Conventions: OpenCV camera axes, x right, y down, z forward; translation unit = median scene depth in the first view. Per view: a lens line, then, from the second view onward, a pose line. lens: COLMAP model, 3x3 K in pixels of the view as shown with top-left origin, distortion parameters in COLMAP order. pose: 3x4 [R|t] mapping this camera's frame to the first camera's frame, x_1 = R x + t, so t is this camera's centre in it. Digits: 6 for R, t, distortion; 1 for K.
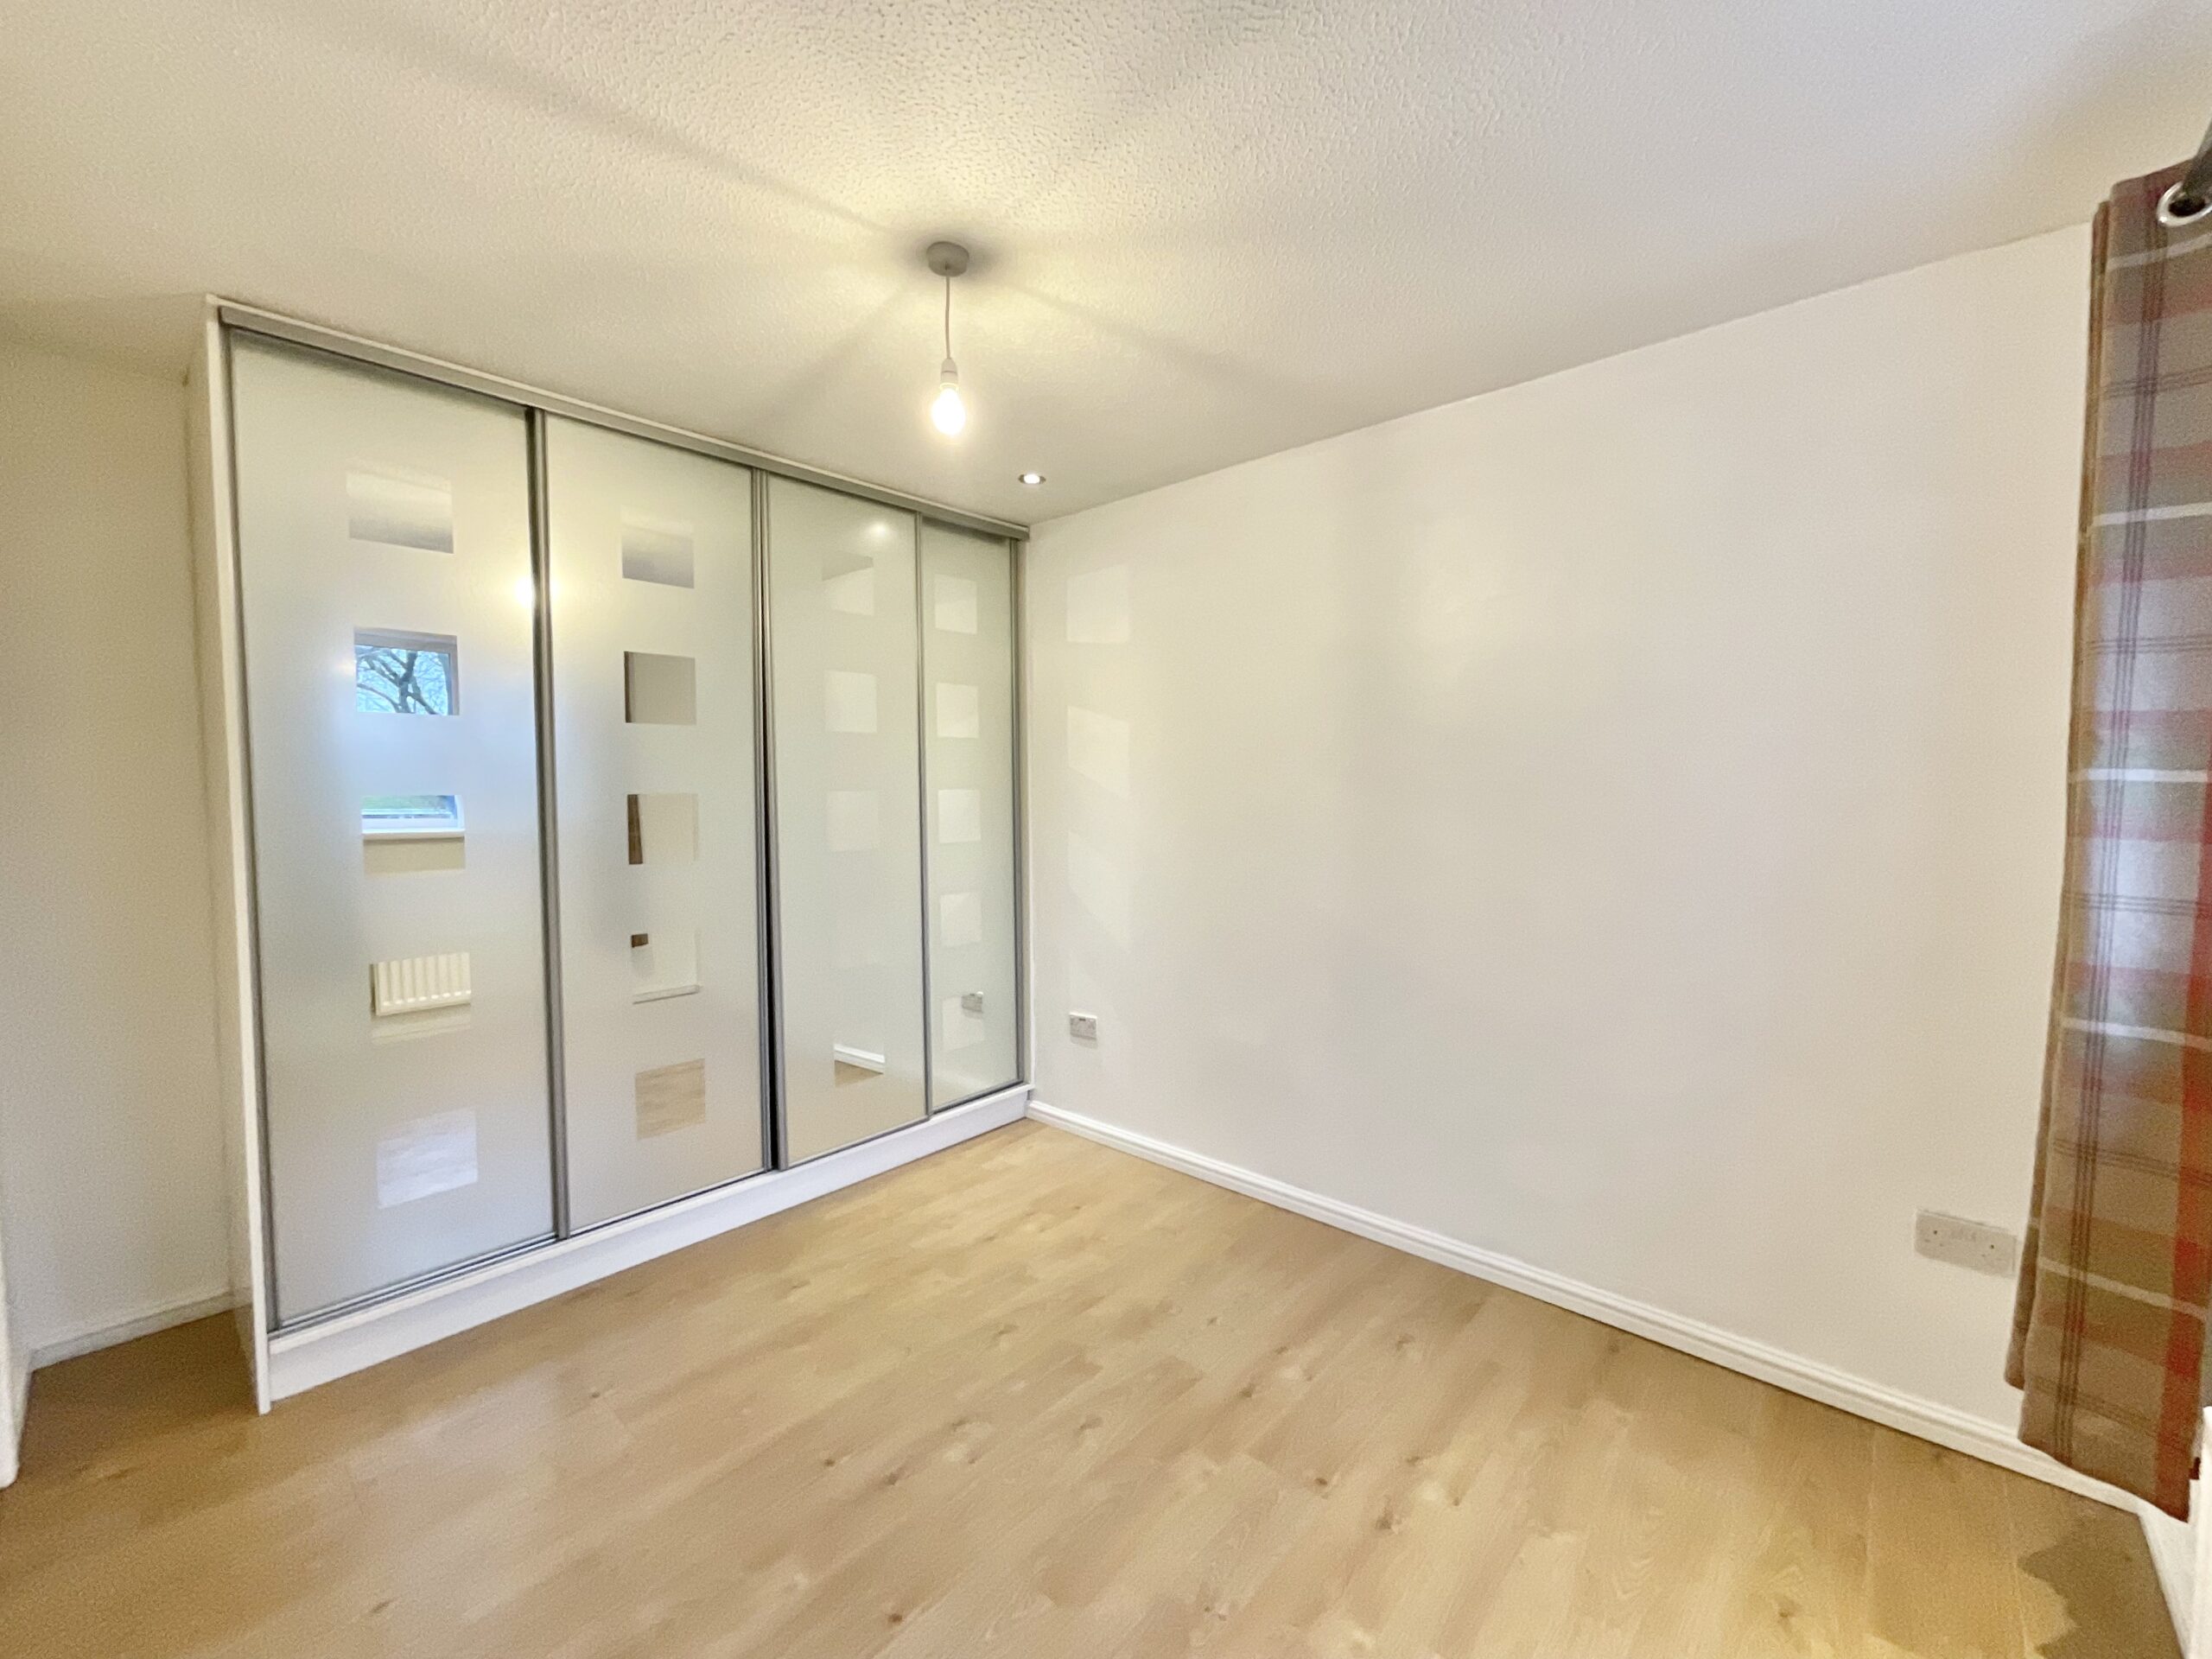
lens RADIAL K [[900.6, 0, 1104.3], [0, 900.6, 828.2], [0, 0, 1]] dist [-0.017459, 0.015468]
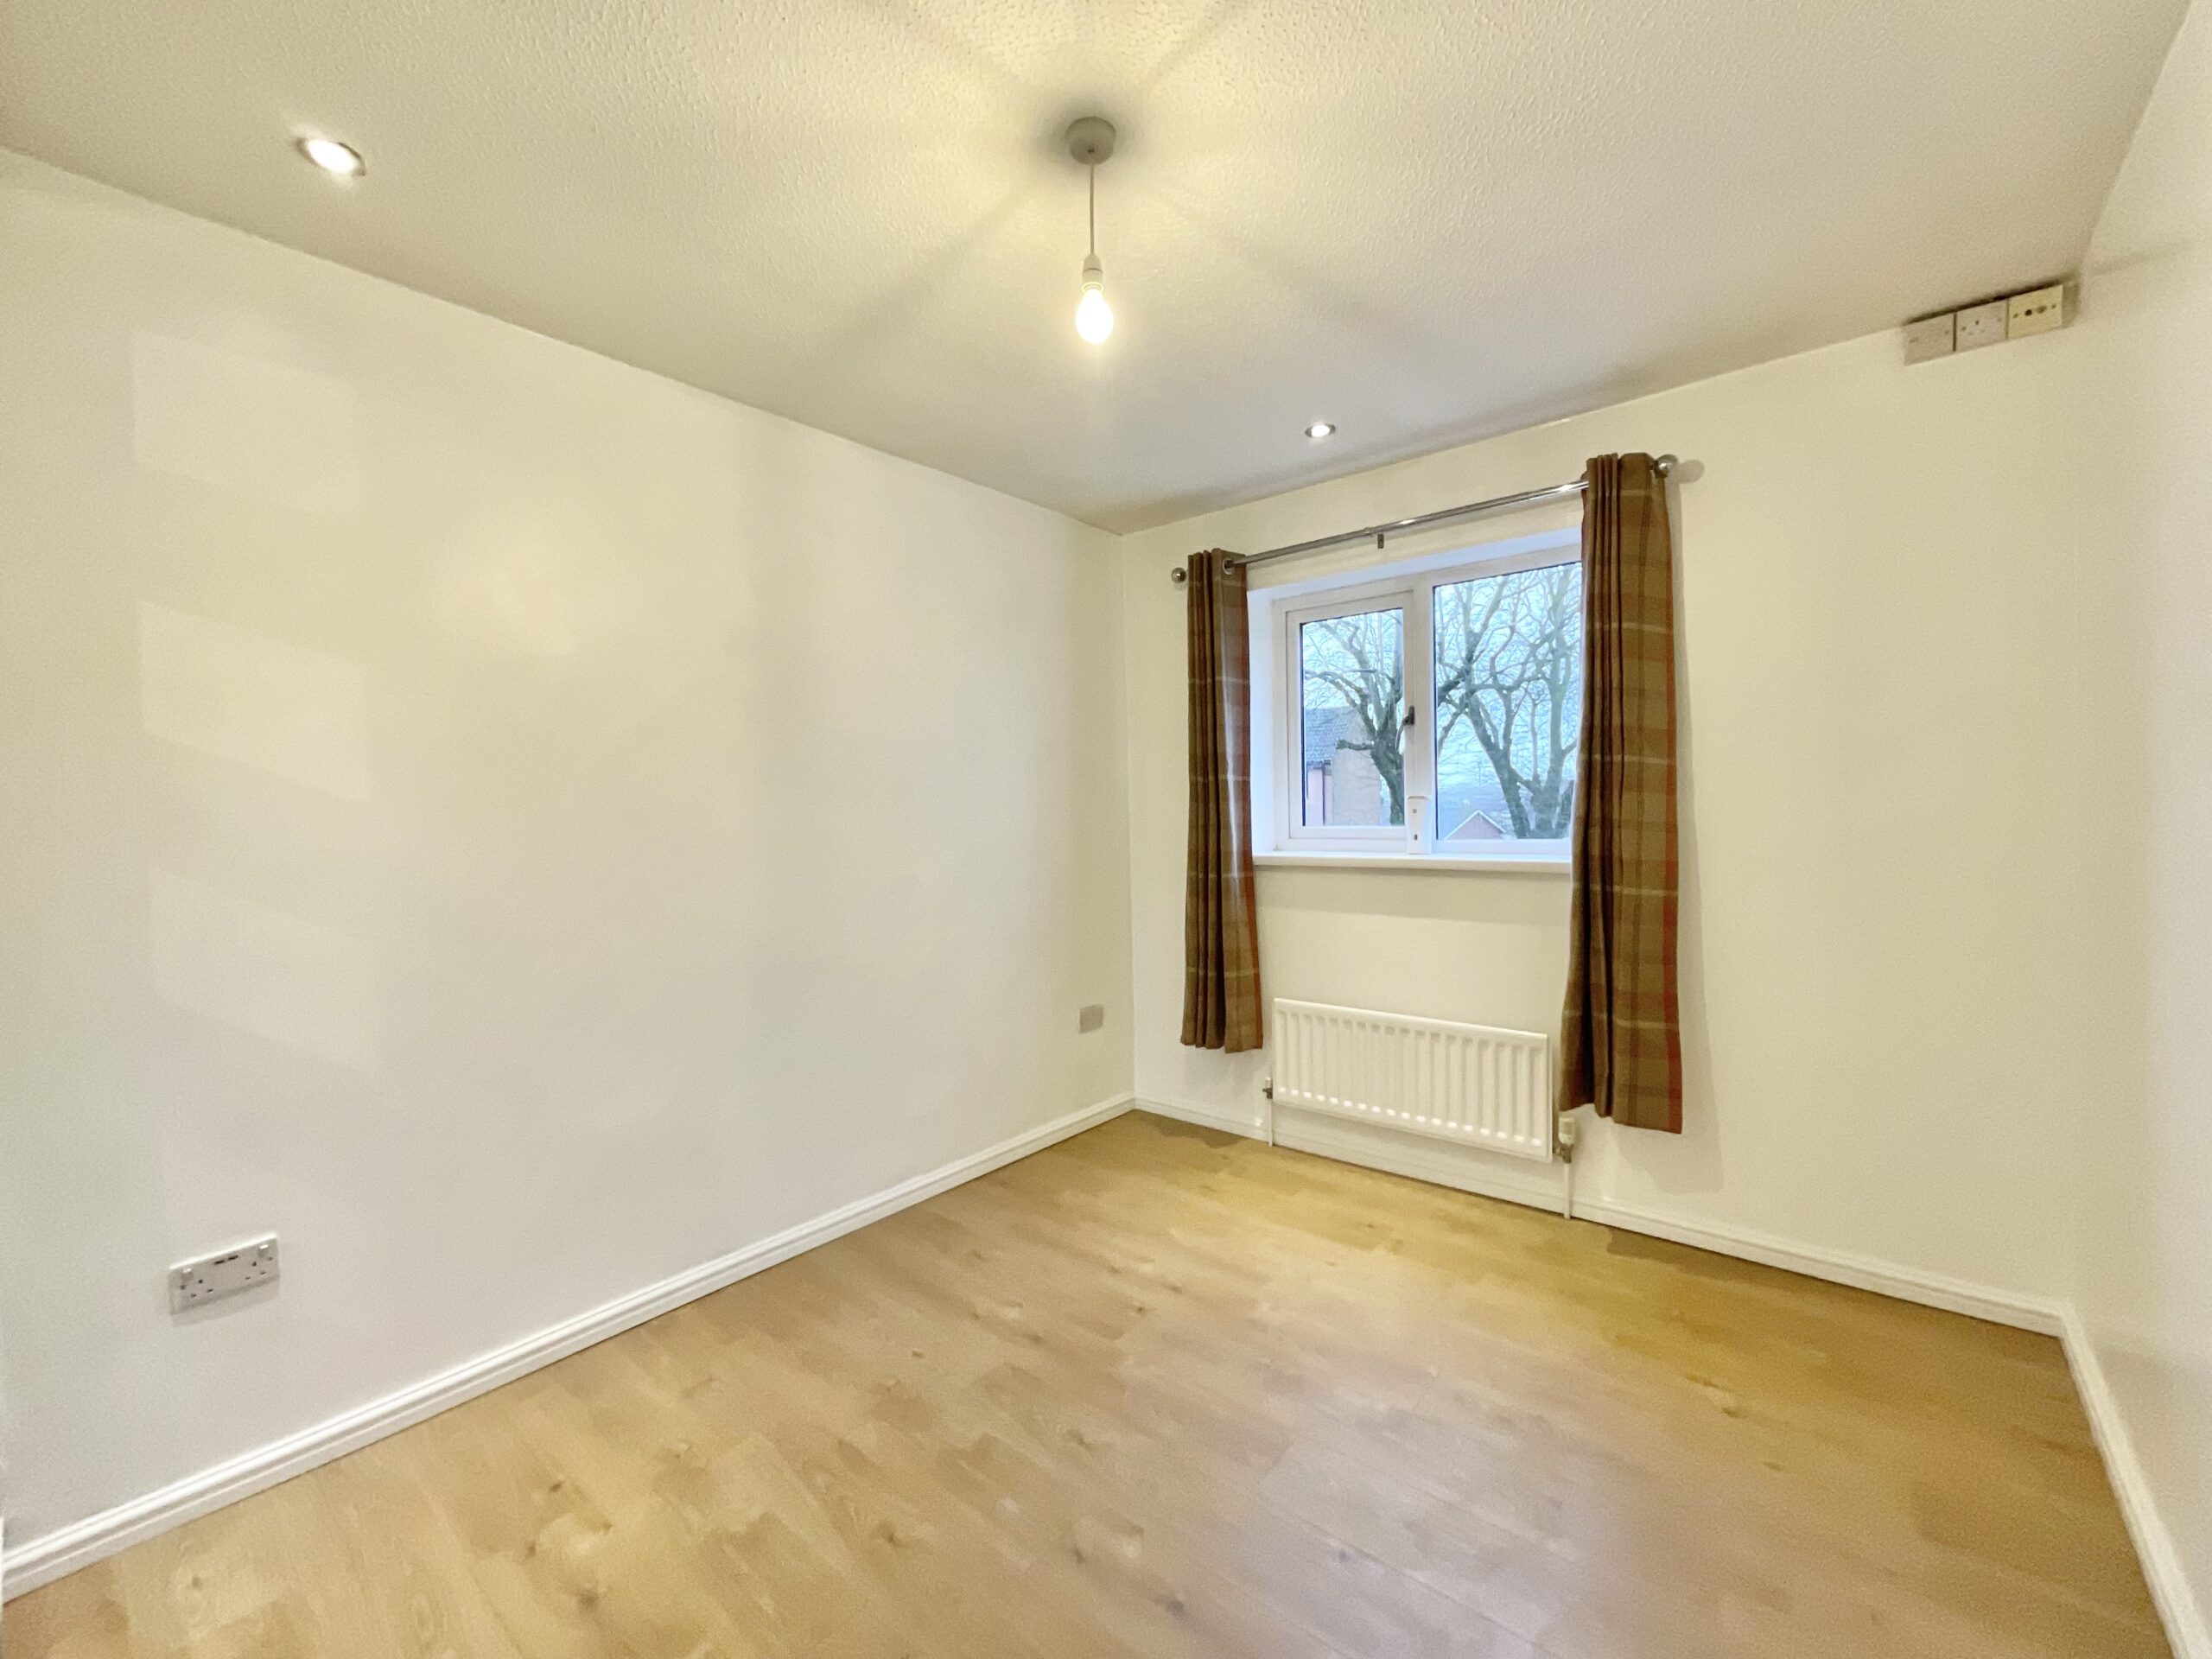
lens RADIAL K [[900.6, 0, 1104.3], [0, 900.6, 828.2], [0, 0, 1]] dist [-0.017459, 0.015468]
pose [[-0.033349, -0.022682, 0.999186, -0.829953], [0.065518, 0.997542, 0.024831, -0.001545], [-0.997294, 0.066293, -0.031781, 0.836898]]
